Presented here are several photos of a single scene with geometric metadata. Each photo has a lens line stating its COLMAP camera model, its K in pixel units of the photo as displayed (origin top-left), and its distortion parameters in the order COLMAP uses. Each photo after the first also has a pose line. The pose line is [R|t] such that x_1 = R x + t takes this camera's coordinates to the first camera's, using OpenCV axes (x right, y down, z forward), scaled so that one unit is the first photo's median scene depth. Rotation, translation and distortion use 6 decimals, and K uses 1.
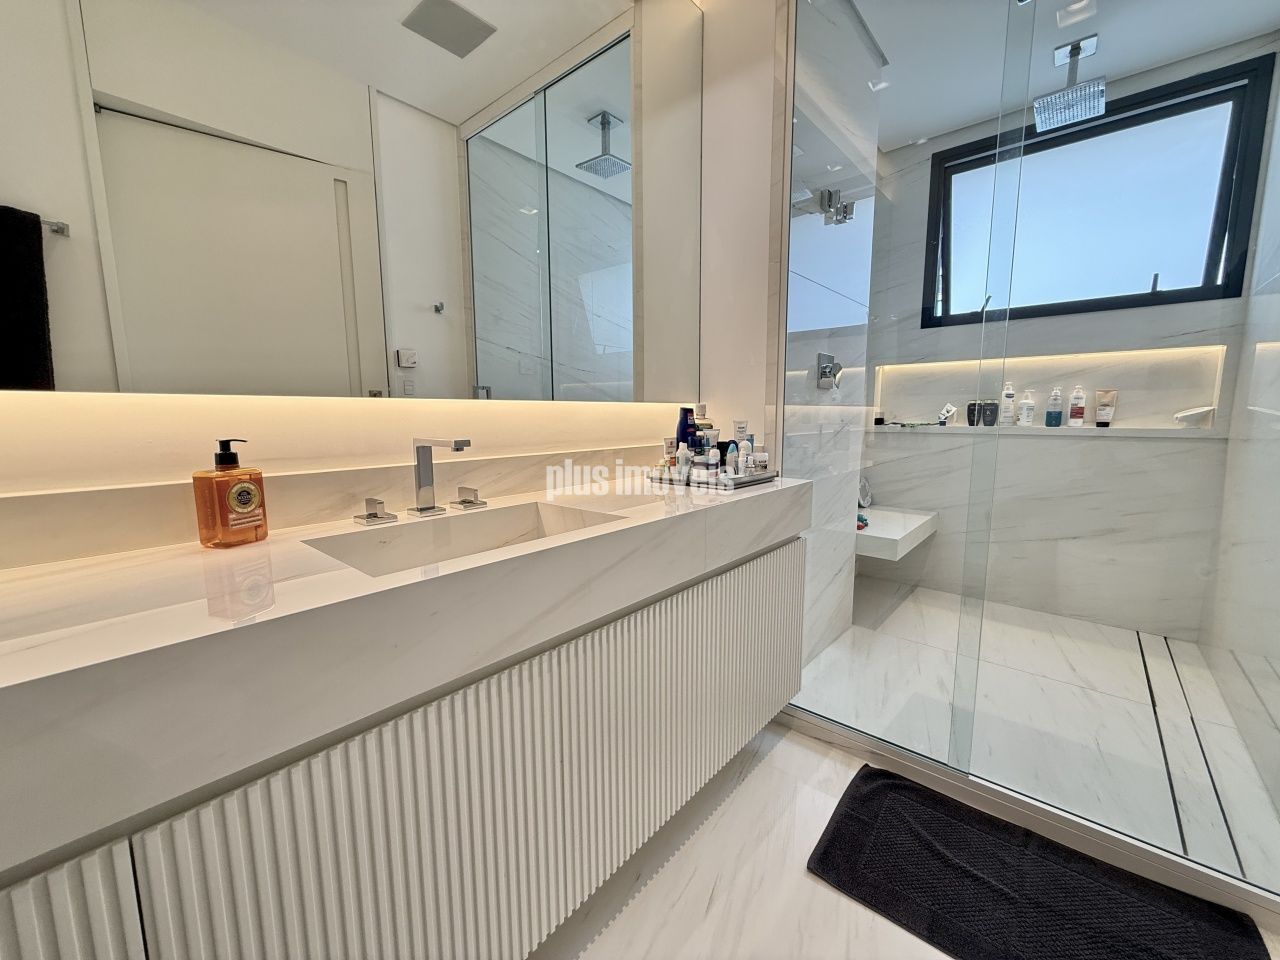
lens RADIAL K [[511.9, 0, 632.2], [0, 511.9, 478.7], [0, 0, 1]] dist [0.000973, 0.000003]
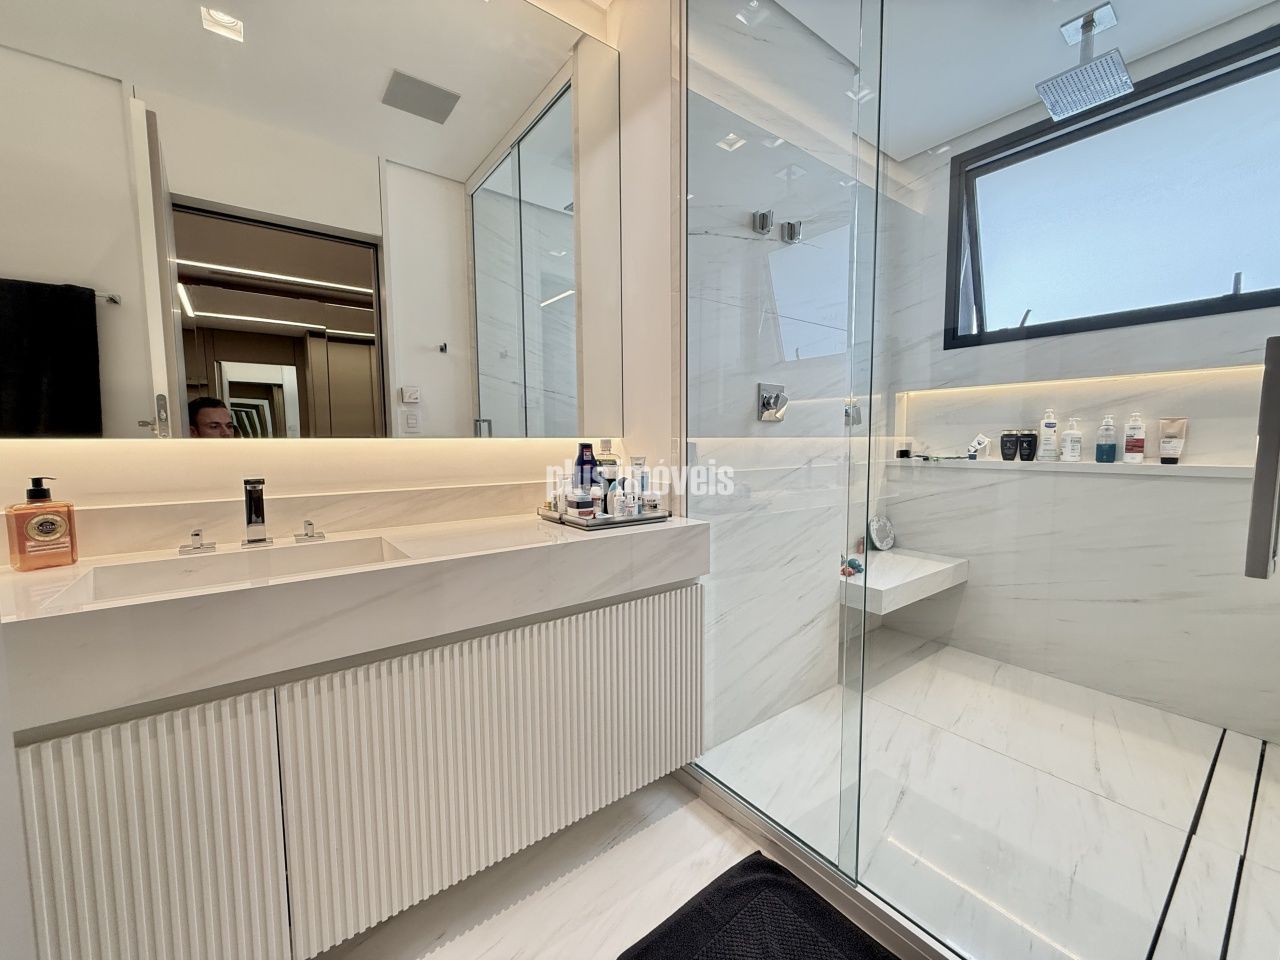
lens RADIAL K [[511.9, 0, 632.2], [0, 511.9, 478.7], [0, 0, 1]] dist [0.000973, 0.000003]
pose [[0.978670, 0.015303, -0.204869, 0.260691], [-0.025661, 0.998518, -0.048001, -0.017489], [0.203831, 0.052235, 0.977612, 0.044650]]
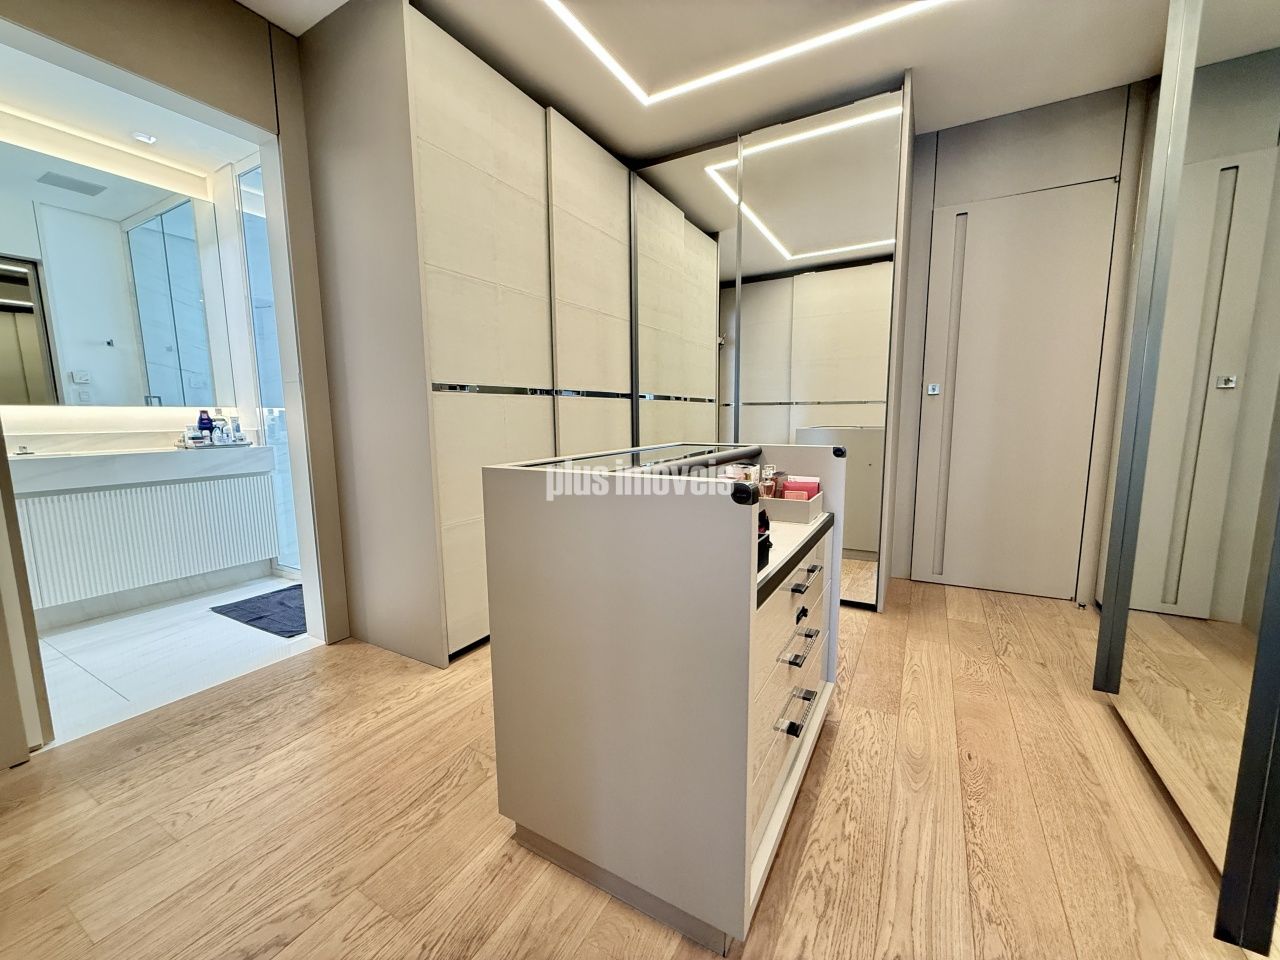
lens RADIAL K [[509.3, 0, 643.6], [0, 509.3, 480.1], [0, 0, 1]] dist [0.002163, 0.000284]
pose [[0.977292, -0.030704, 0.209663, 0.878401], [0.030683, 0.999524, 0.003355, 0.114114], [-0.209666, 0.003154, 0.977768, -0.829122]]
